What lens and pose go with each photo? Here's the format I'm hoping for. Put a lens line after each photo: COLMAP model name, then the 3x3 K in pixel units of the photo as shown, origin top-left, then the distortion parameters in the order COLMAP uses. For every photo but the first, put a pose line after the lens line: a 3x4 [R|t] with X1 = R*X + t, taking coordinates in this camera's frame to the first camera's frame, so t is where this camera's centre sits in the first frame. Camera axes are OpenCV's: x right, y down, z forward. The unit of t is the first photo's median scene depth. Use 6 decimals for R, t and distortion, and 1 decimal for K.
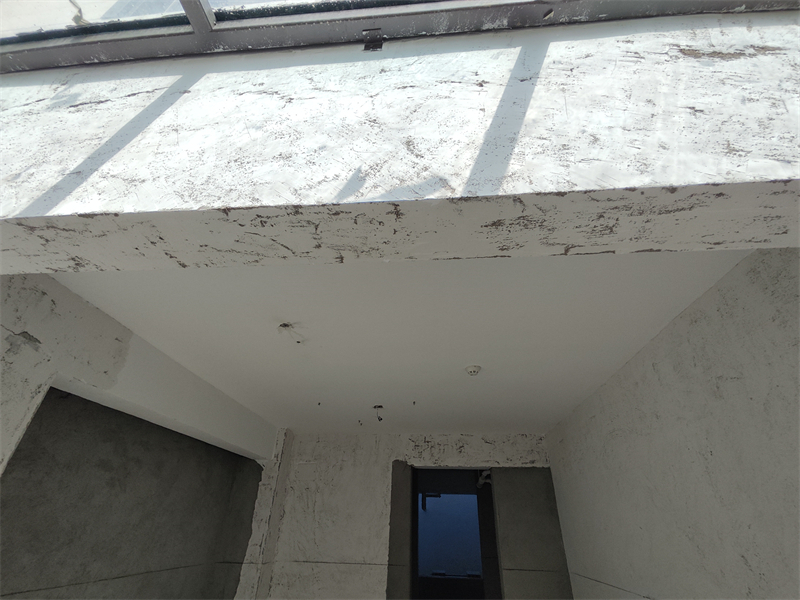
lens RADIAL K [[364.1, 0, 403.4], [0, 364.1, 311.4], [0, 0, 1]] dist [-0.007136, 0.007062]
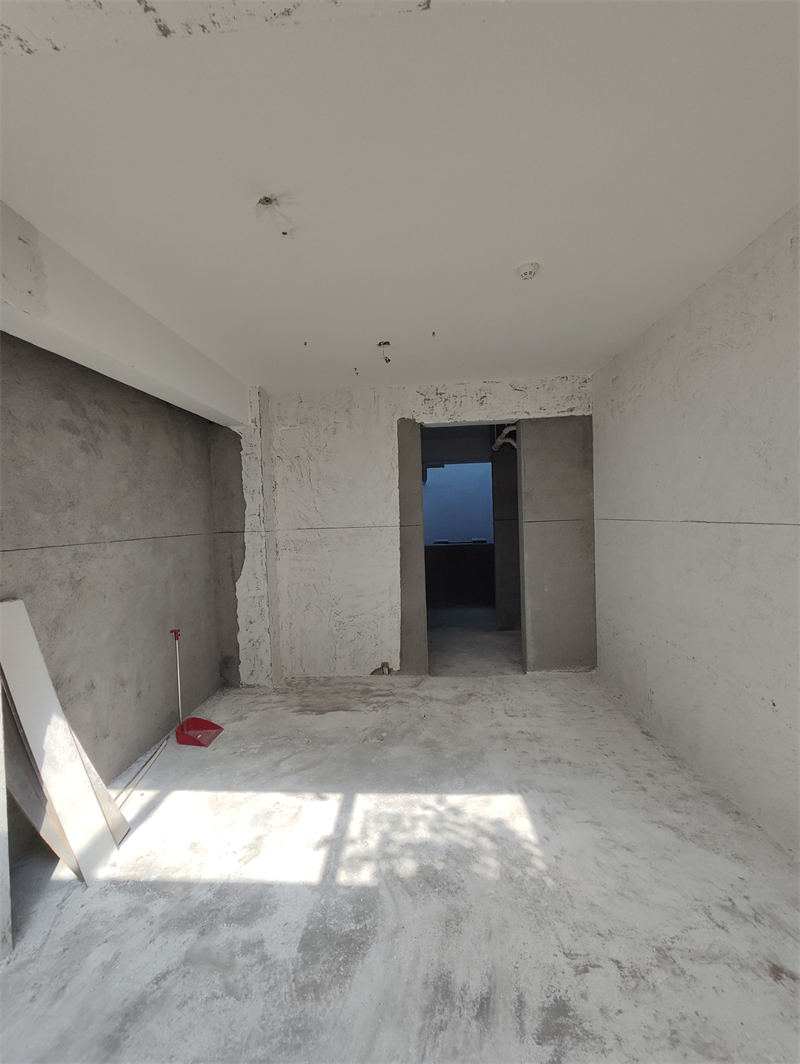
lens RADIAL K [[484.2, 0, 386.1], [0, 484.2, 537.8], [0, 0, 1]] dist [-0.007136, 0.007062]
pose [[0.998366, -0.057148, 0.000617, -0.092394], [0.047440, 0.834708, 0.548646, 0.051481], [-0.031869, -0.547720, 0.836054, -0.055917]]
